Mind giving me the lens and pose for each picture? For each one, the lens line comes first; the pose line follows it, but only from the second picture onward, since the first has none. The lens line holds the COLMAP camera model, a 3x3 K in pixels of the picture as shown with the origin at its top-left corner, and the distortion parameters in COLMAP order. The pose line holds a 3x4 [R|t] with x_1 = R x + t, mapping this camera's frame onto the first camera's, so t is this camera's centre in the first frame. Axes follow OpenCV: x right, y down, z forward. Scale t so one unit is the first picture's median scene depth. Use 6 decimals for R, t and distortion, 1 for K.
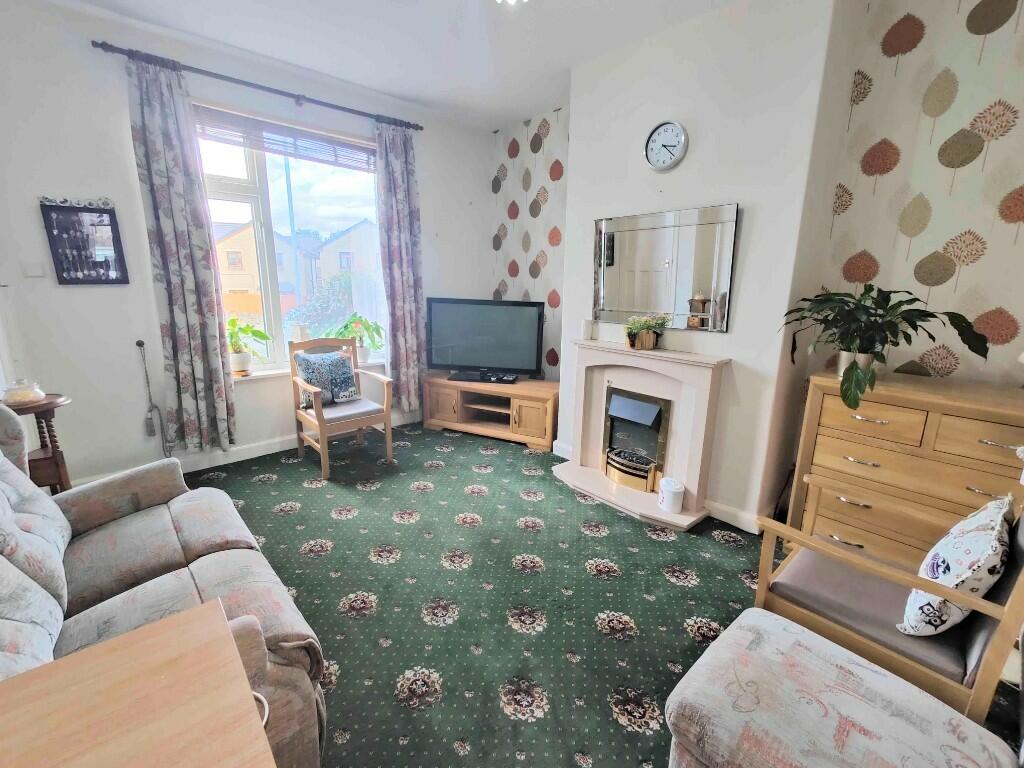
lens RADIAL K [[475.4, 0, 512.9], [0, 475.4, 370.8], [0, 0, 1]] dist [0.035338, 0.000146]
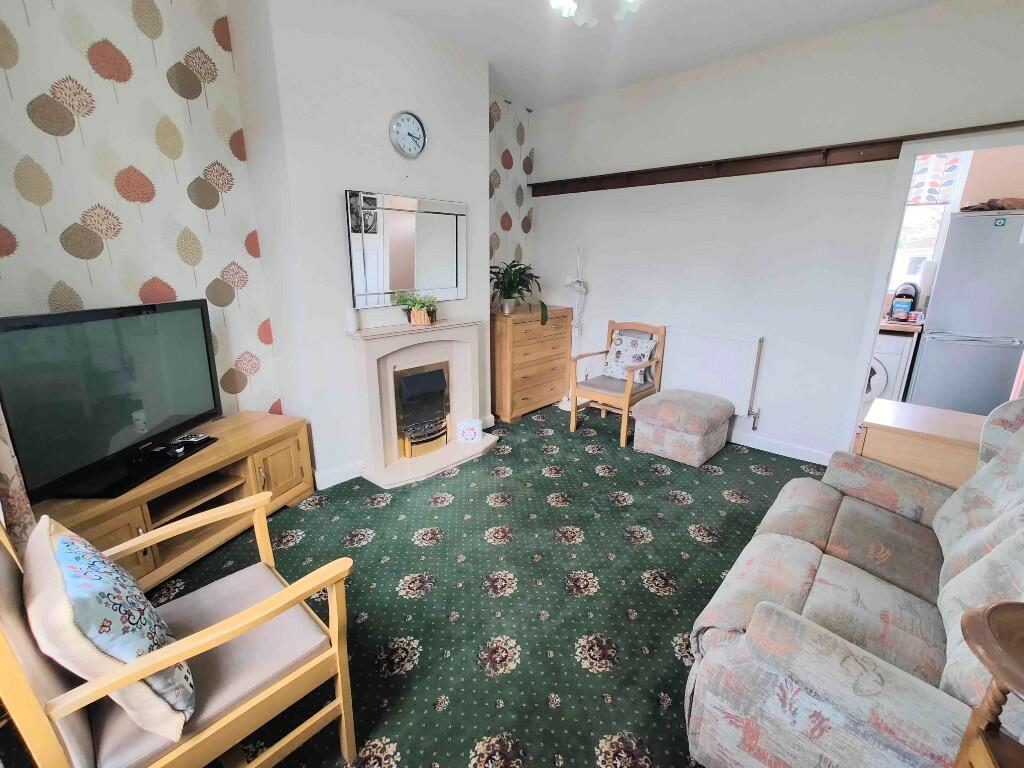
lens RADIAL K [[450.4, 0, 510.9], [0, 450.4, 383.9], [0, 0, 1]] dist [0.011160, 0.000426]
pose [[-0.123626, -0.287469, 0.949778, -0.714541], [0.183115, 0.934075, 0.306551, -0.185173], [-0.975287, 0.211817, -0.062836, 0.838523]]
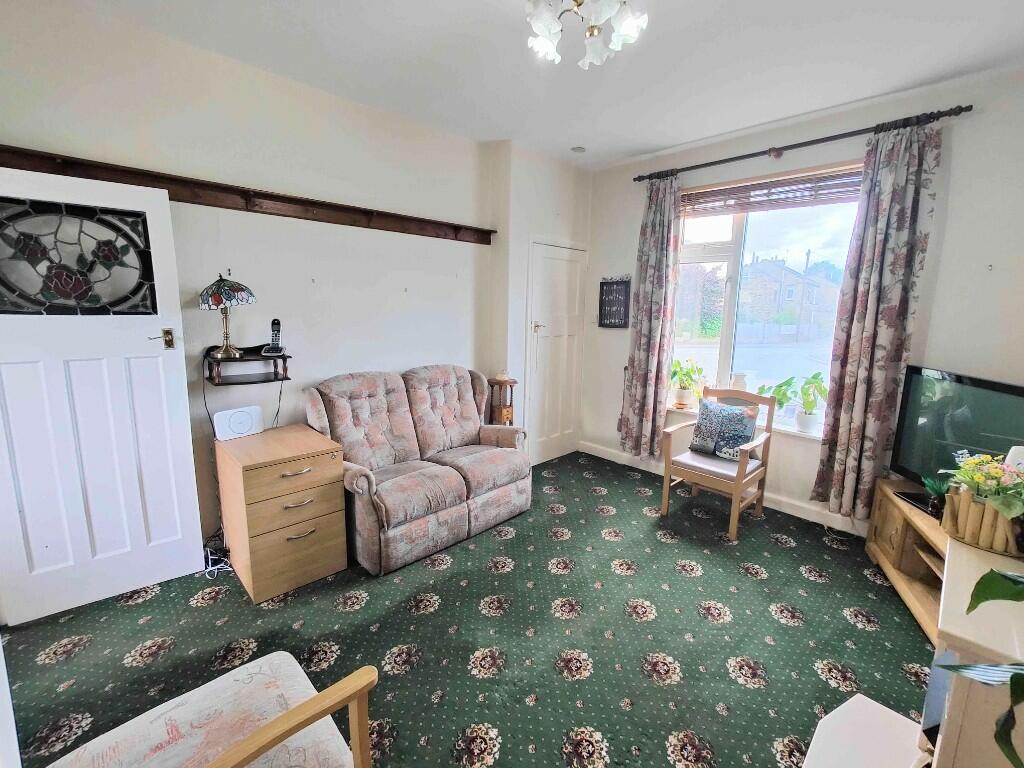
lens RADIAL K [[475.4, 0, 512.9], [0, 475.4, 370.8], [0, 0, 1]] dist [0.035338, 0.000146]
pose [[0.022671, 0.131058, -0.991115, 0.616223], [-0.218224, 0.968113, 0.123025, -0.142089], [0.975635, 0.213496, 0.050549, 0.555669]]
